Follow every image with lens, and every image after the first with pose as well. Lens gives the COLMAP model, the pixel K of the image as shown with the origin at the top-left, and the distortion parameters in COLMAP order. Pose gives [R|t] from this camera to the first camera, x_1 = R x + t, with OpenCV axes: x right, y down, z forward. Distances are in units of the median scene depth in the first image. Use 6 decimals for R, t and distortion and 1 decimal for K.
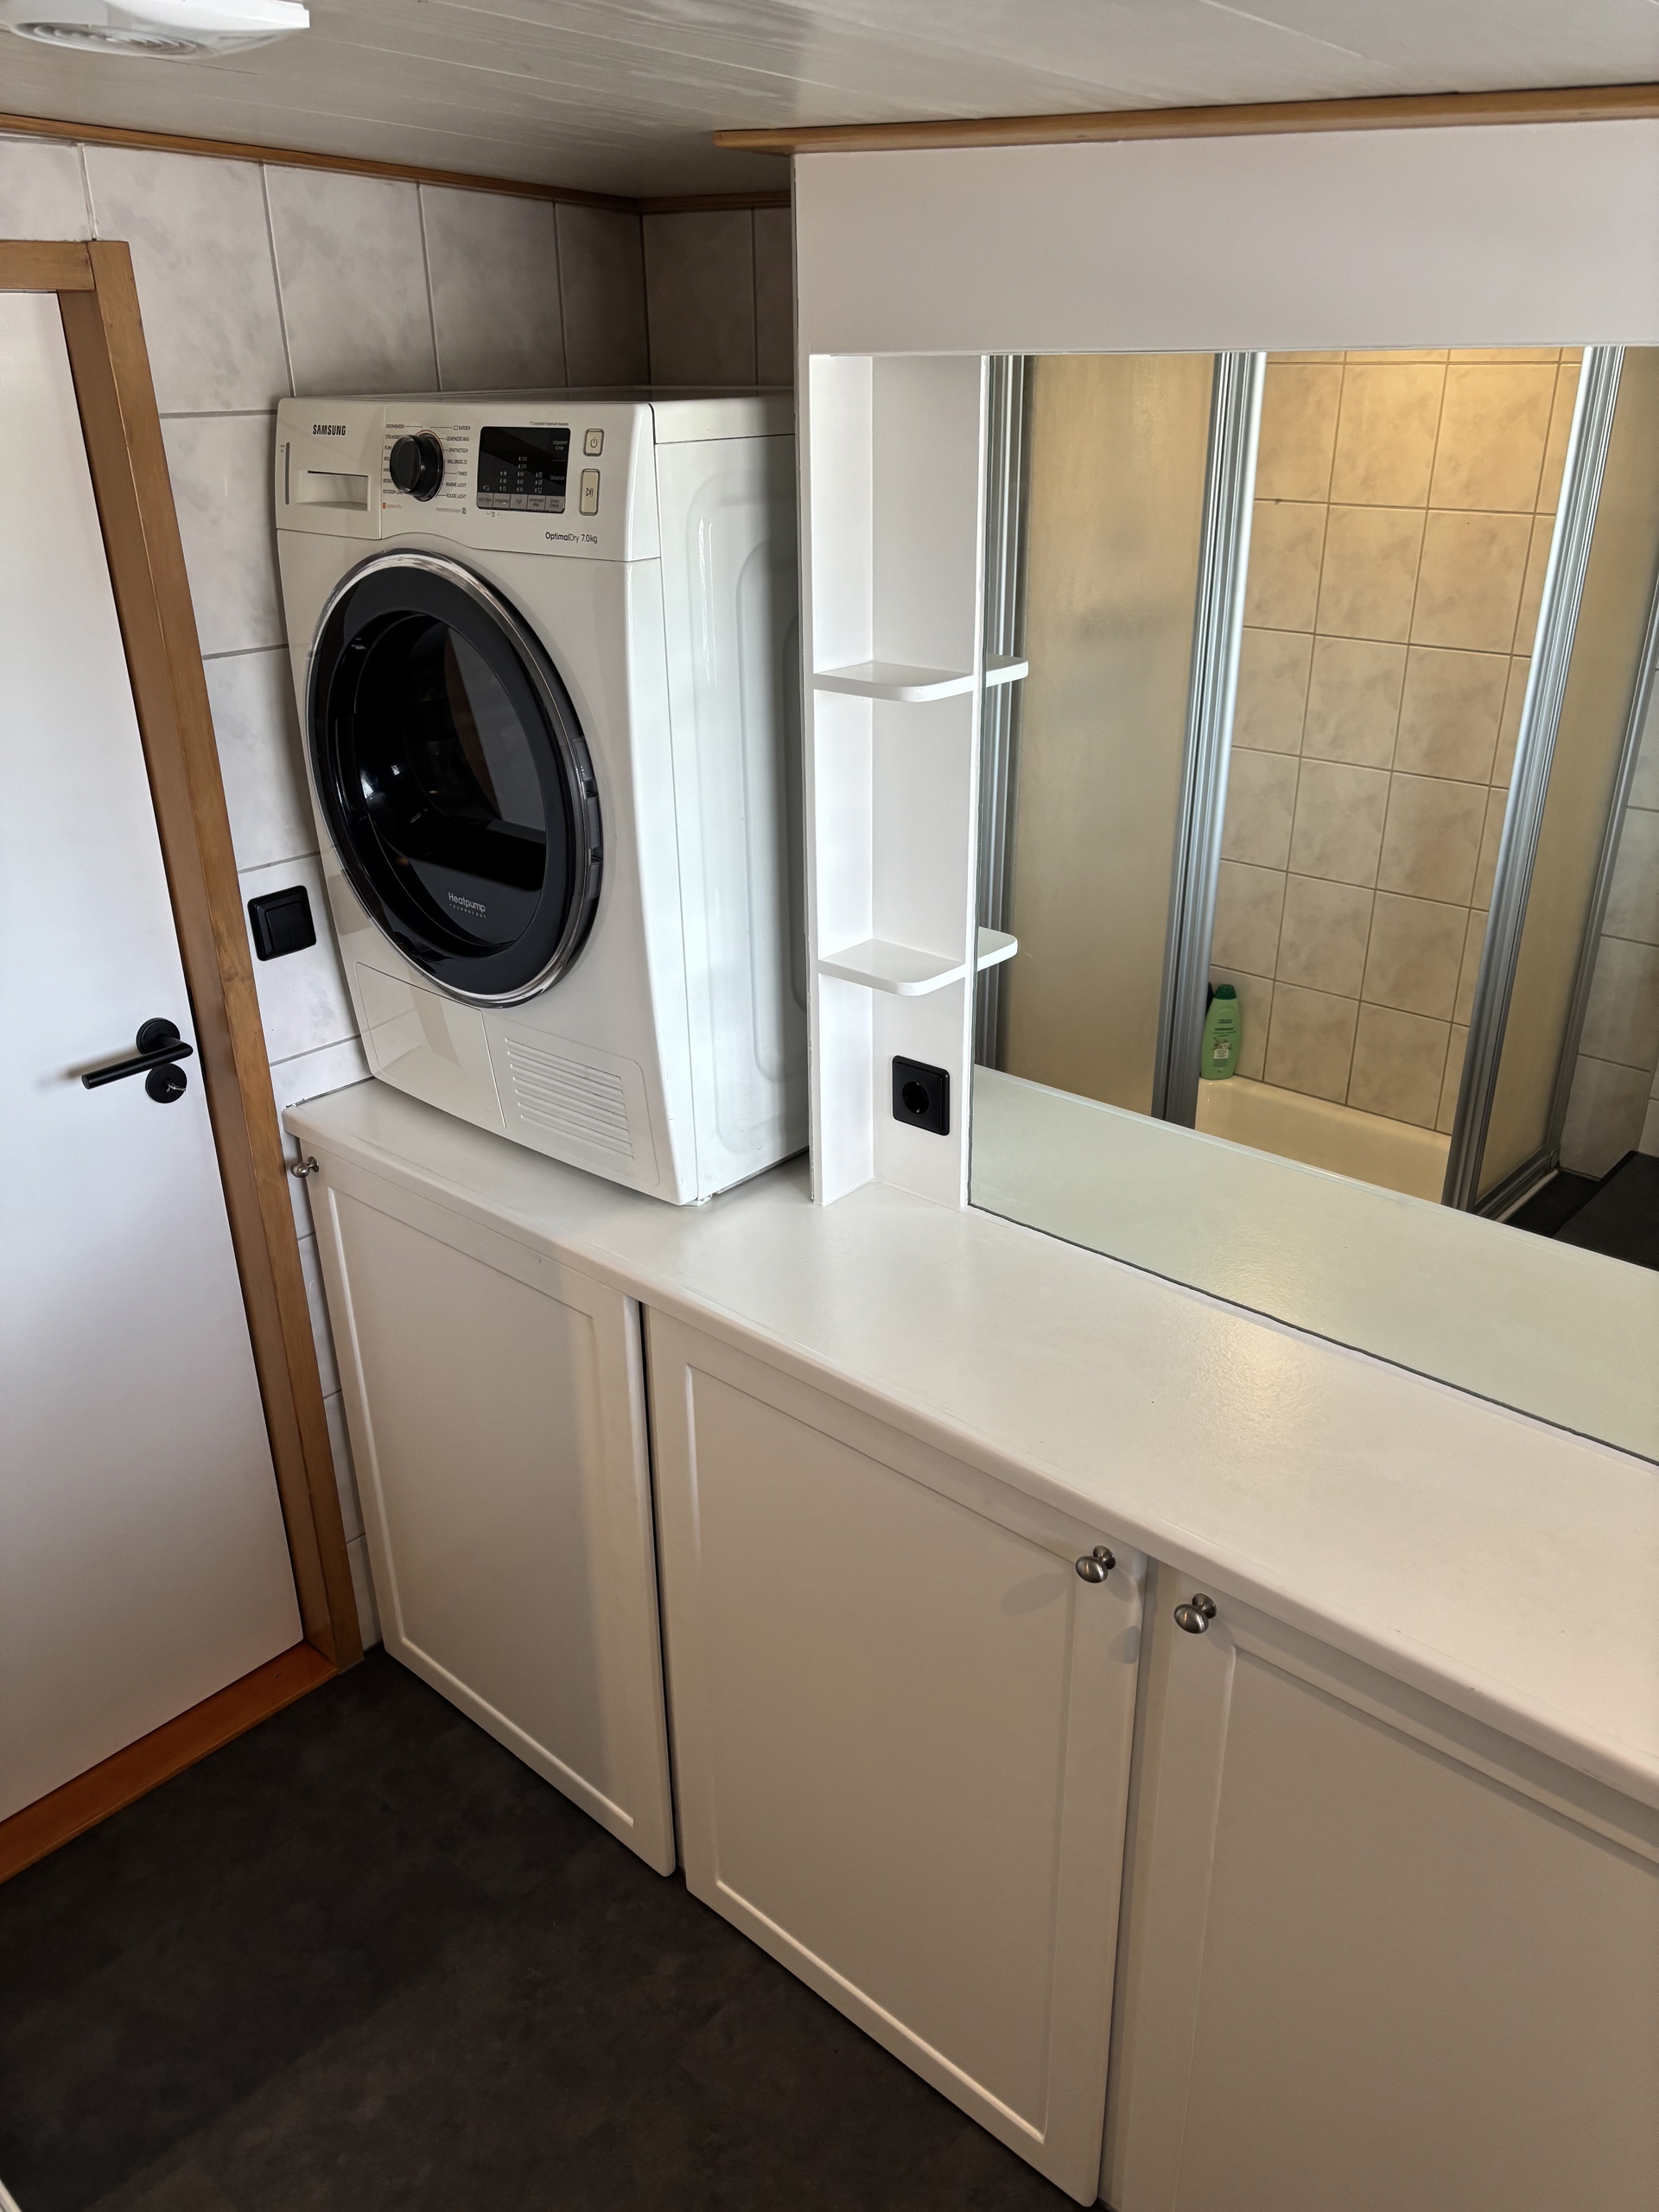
lens RADIAL K [[1679.8, 0, 826.9], [0, 1679.8, 1106.9], [0, 0, 1]] dist [0.033370, -0.028886]
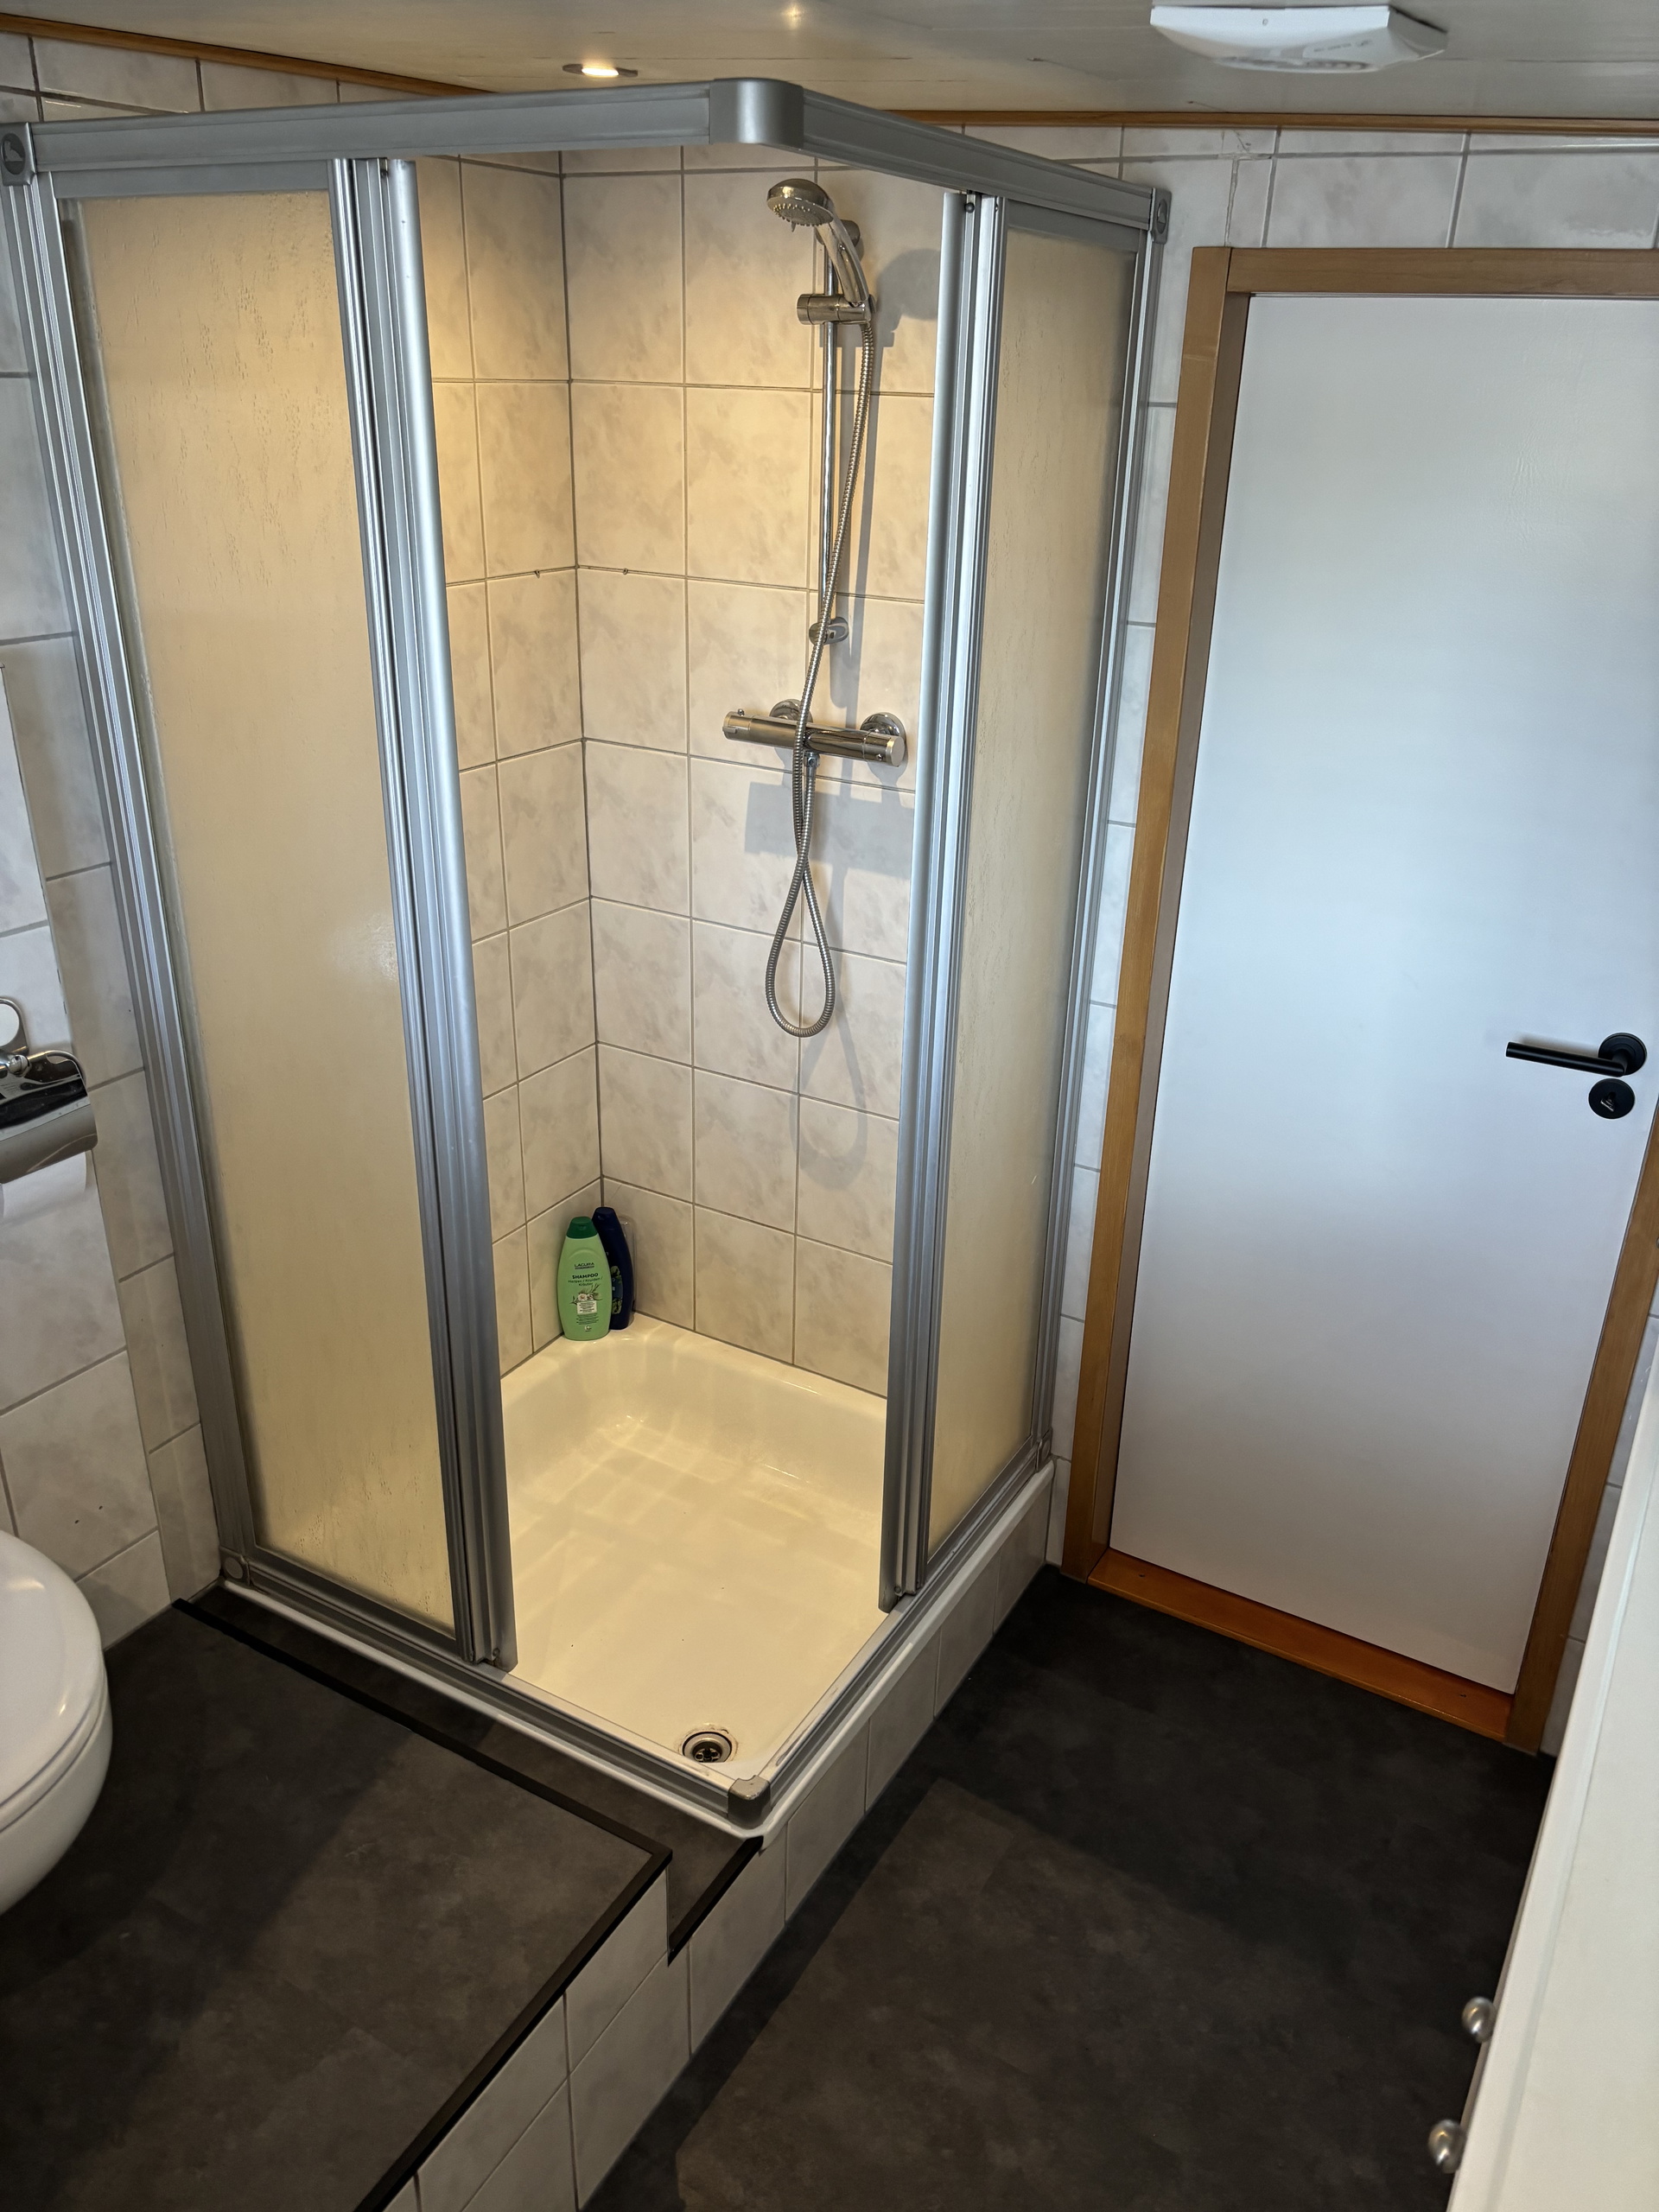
lens RADIAL K [[1679.8, 0, 826.1], [0, 1679.8, 1109.2], [0, 0, 1]] dist [0.033370, -0.028886]
pose [[0.203600, 0.410036, -0.889054, 0.414701], [-0.430453, 0.853089, 0.294872, -0.107322], [0.879350, 0.322660, 0.350190, 0.264686]]
